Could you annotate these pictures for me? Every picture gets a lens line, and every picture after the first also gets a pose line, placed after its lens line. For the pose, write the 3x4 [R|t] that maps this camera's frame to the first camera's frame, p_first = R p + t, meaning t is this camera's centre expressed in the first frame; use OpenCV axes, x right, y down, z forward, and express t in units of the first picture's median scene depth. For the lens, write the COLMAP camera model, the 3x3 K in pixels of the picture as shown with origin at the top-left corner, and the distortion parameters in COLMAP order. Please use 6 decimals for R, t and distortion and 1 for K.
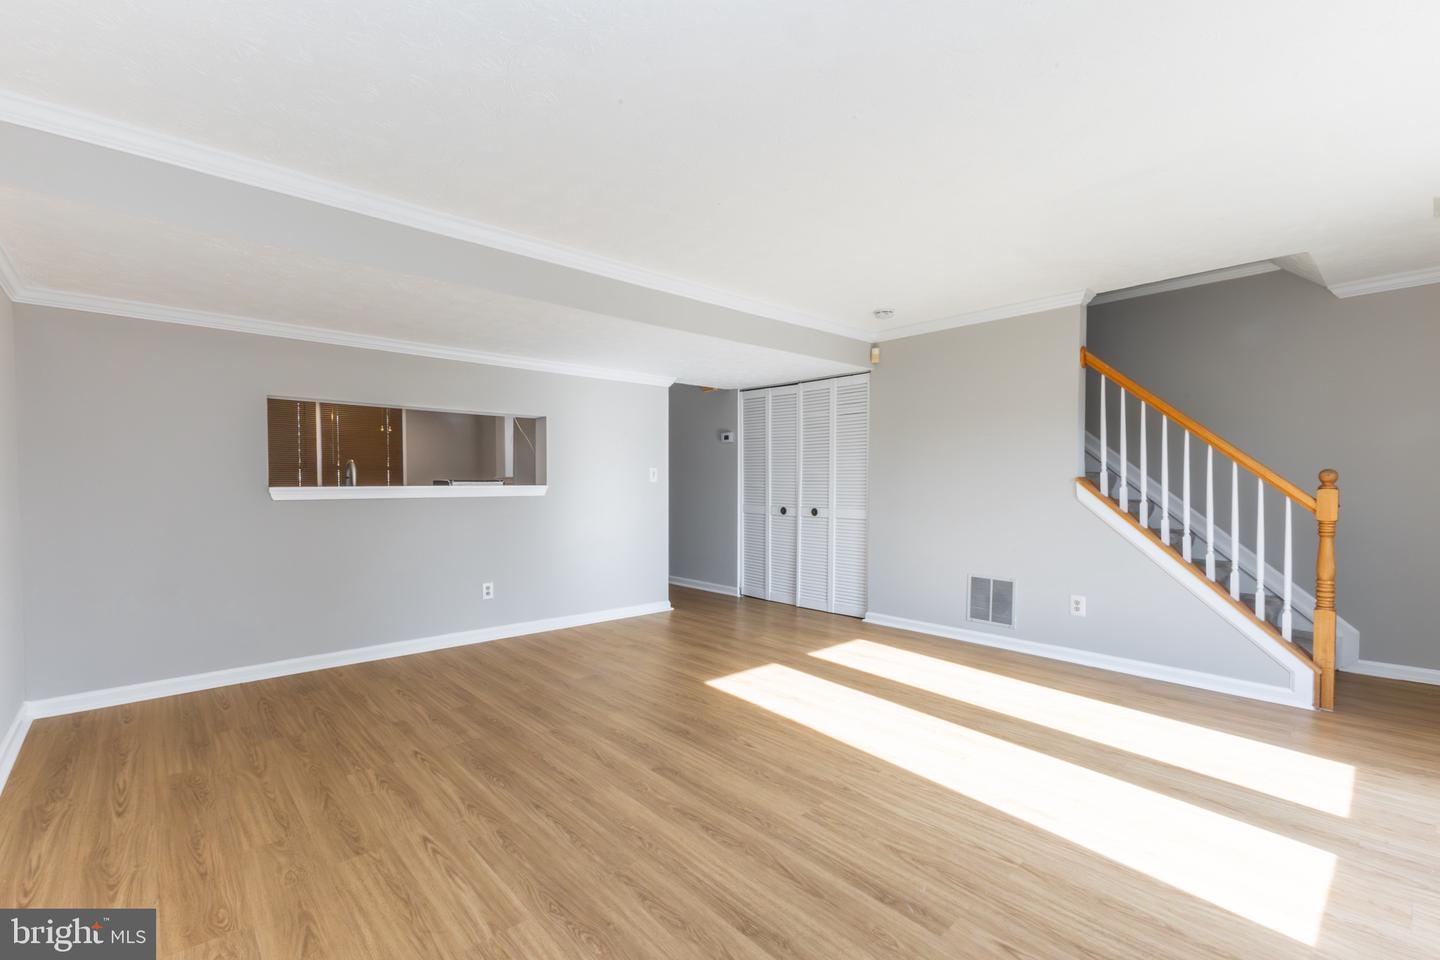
lens RADIAL K [[614.9, 0, 721.6], [0, 614.9, 485.1], [0, 0, 1]] dist [0.011821, -0.000712]
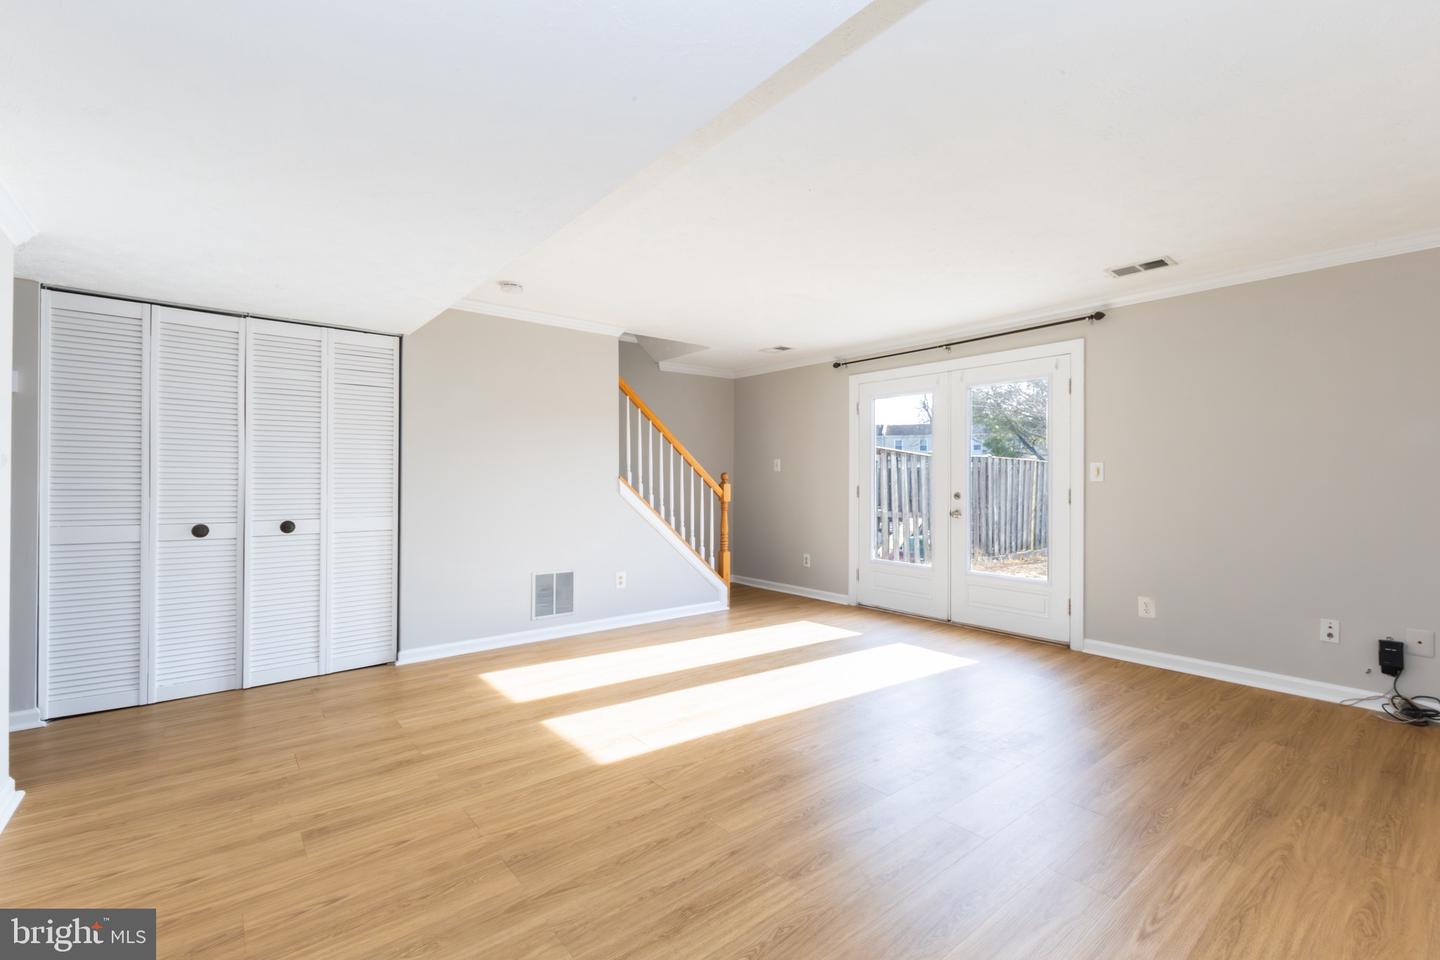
lens RADIAL K [[614.9, 0, 713.1], [0, 614.9, 470.1], [0, 0, 1]] dist [0.011821, -0.000712]
pose [[0.081368, 0.013894, 0.996587, -0.592943], [0.002311, 0.999898, -0.014128, -0.006810], [-0.996681, 0.003452, 0.081328, 0.662261]]
